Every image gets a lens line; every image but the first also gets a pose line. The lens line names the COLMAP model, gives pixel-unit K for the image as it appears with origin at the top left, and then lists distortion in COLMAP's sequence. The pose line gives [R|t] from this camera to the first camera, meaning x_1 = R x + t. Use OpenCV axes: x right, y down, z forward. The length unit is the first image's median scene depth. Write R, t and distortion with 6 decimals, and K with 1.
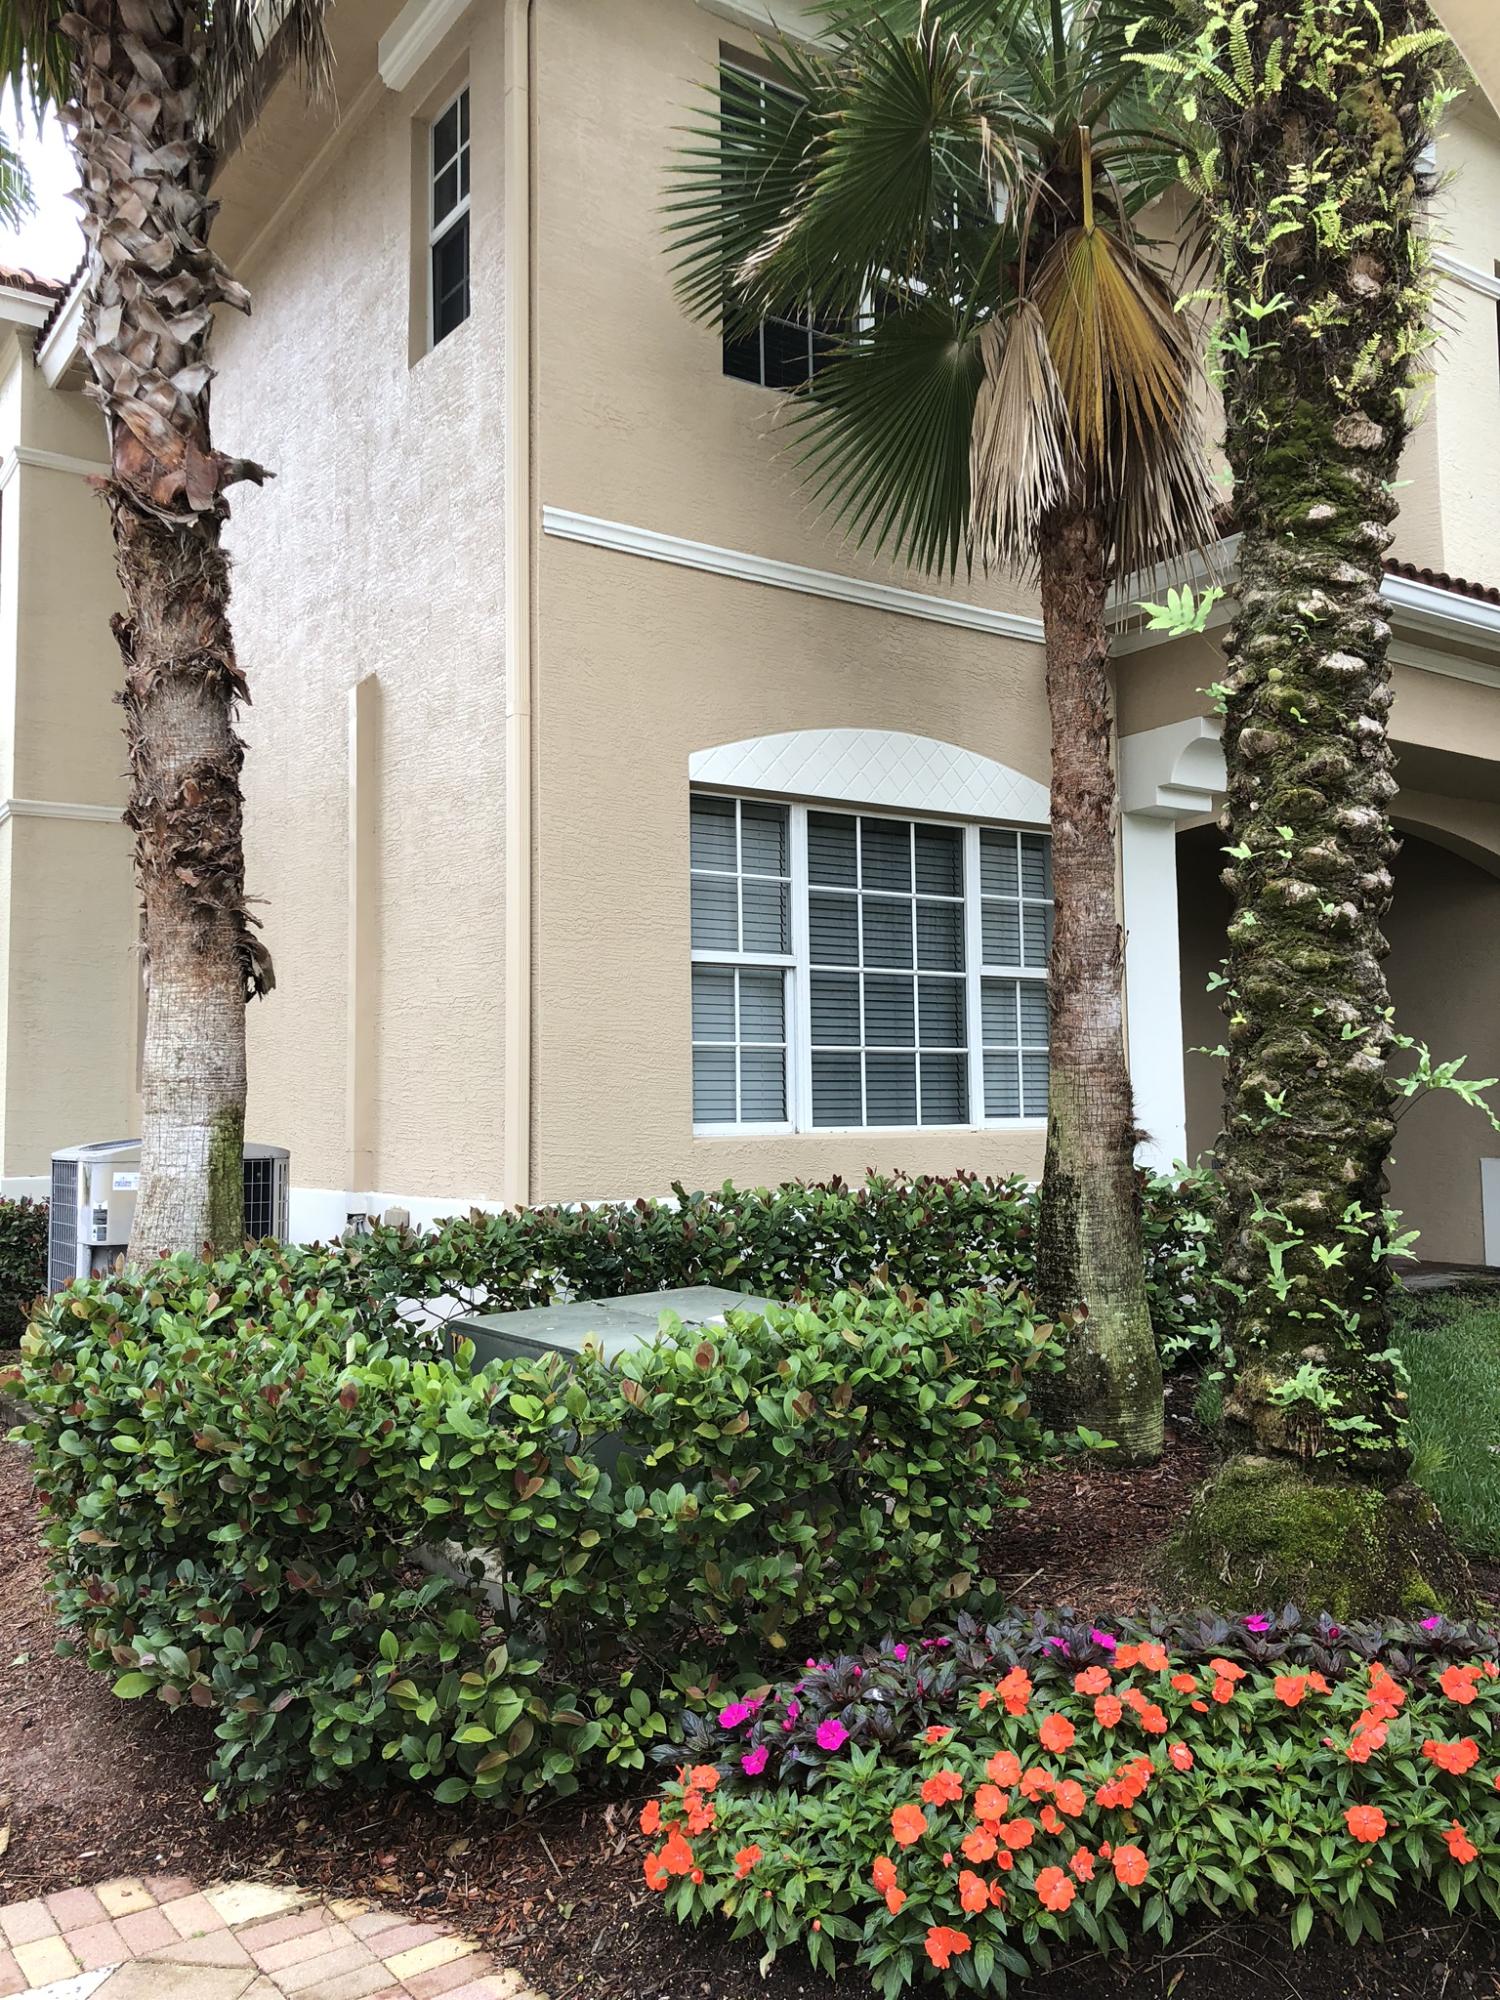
lens RADIAL K [[1646.3, 0, 753.0], [0, 1646.3, 985.3], [0, 0, 1]] dist [0.027900, -0.026876]
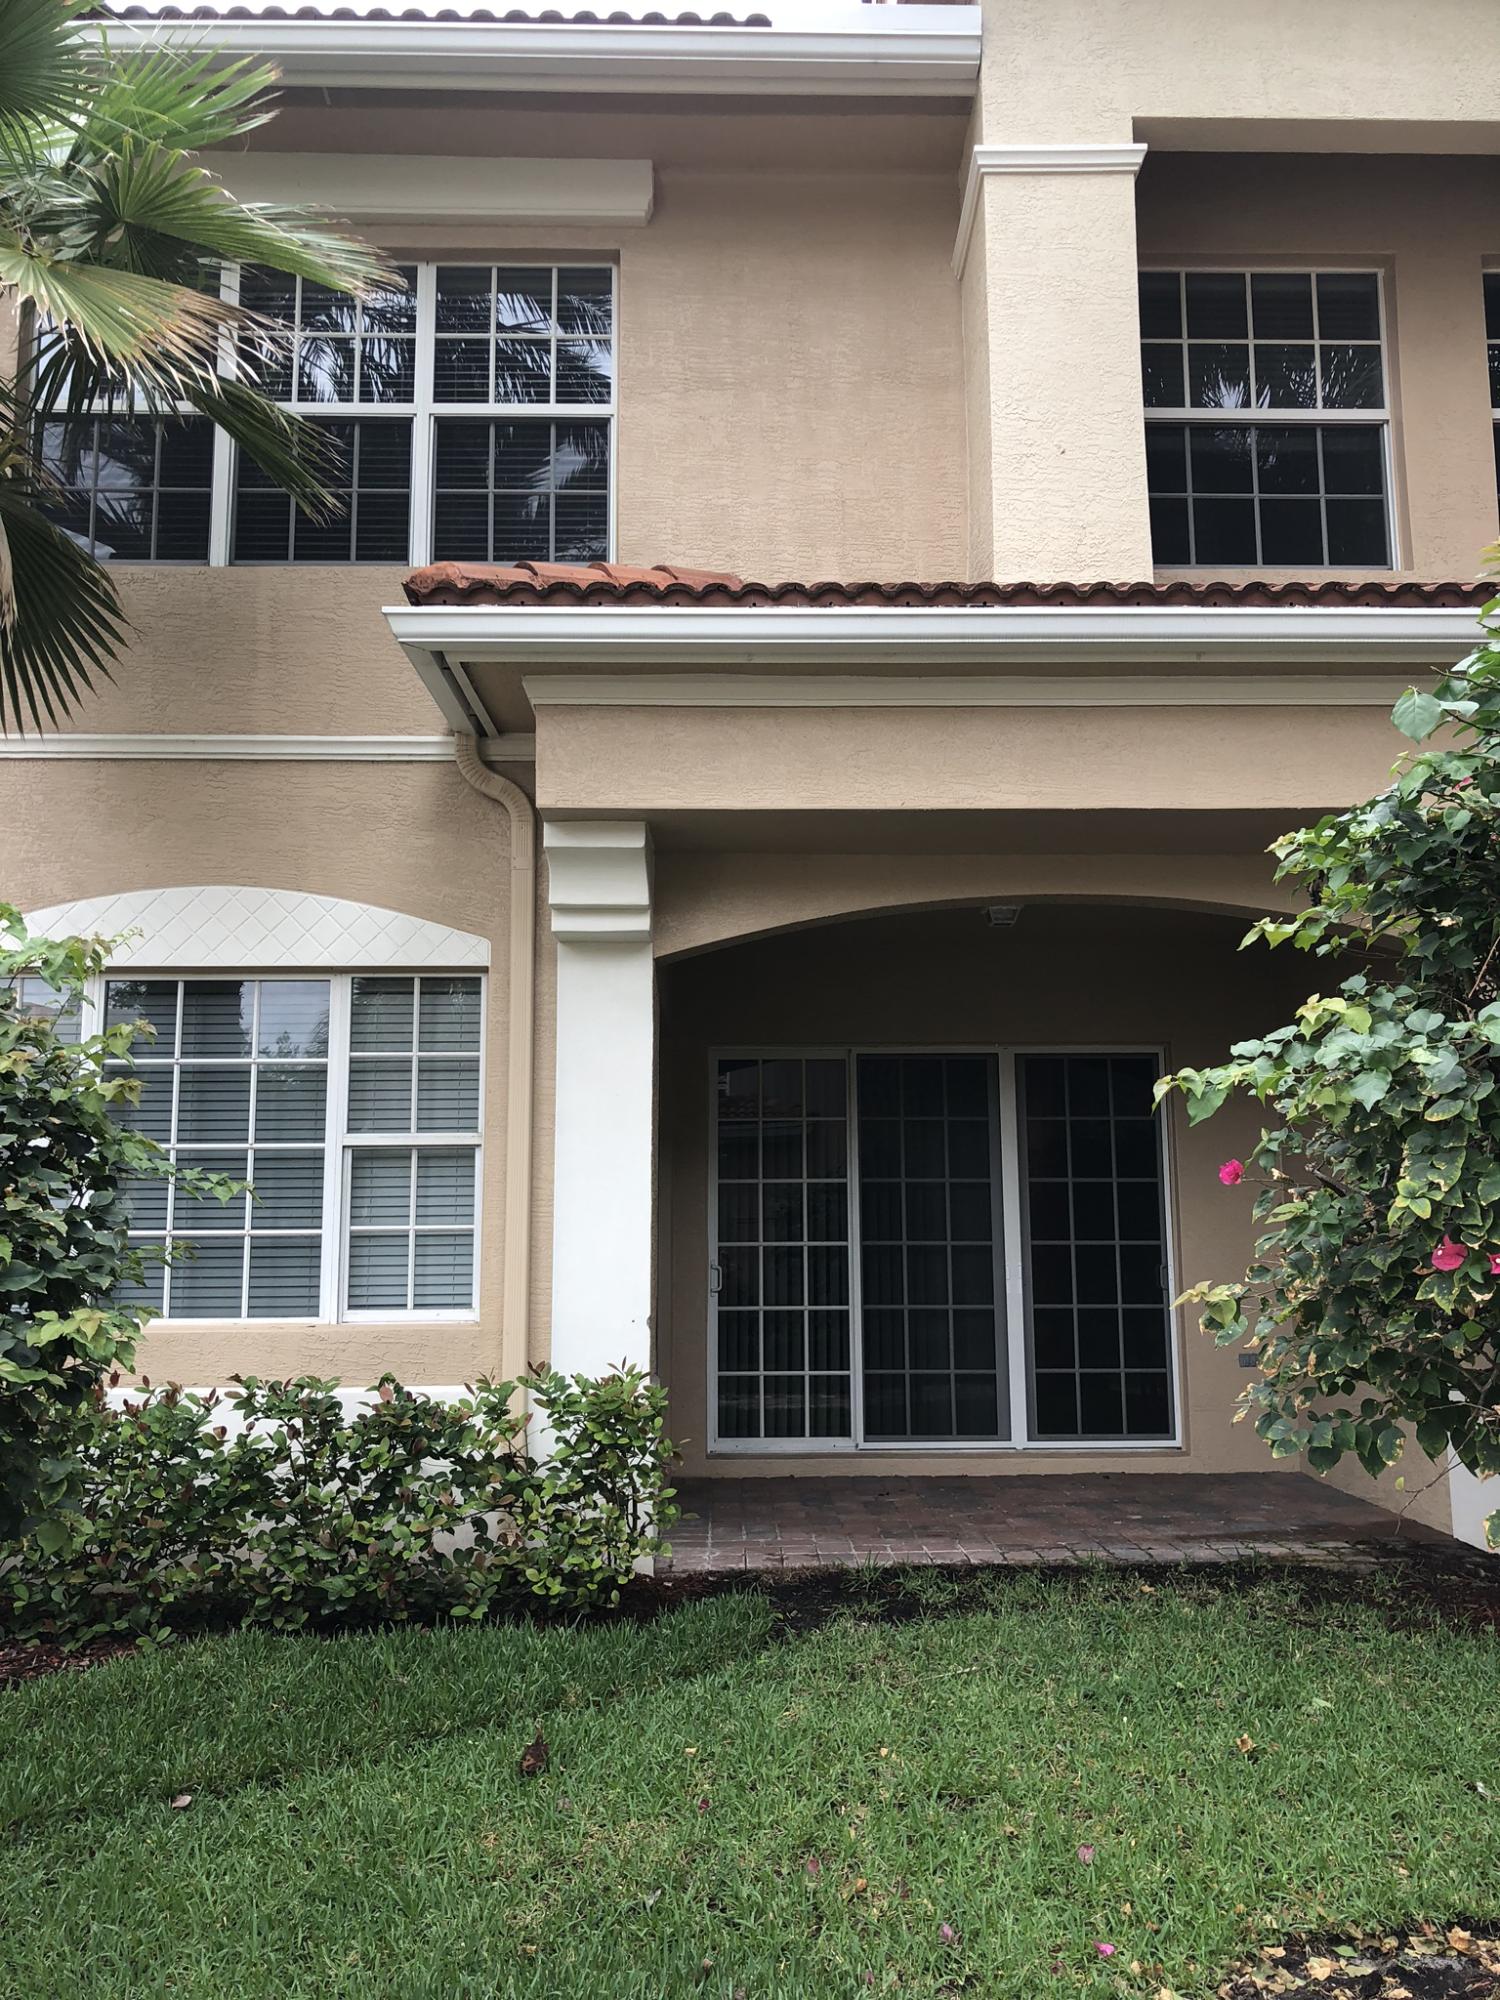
lens RADIAL K [[1445.5, 0, 749.9], [0, 1445.5, 1019.3], [0, 0, 1]] dist [-0.008455, -0.000189]
pose [[0.863092, -0.092620, -0.496481, 0.701094], [0.040095, 0.992503, -0.115453, 0.024758], [0.503452, 0.079740, 0.860336, 0.433150]]
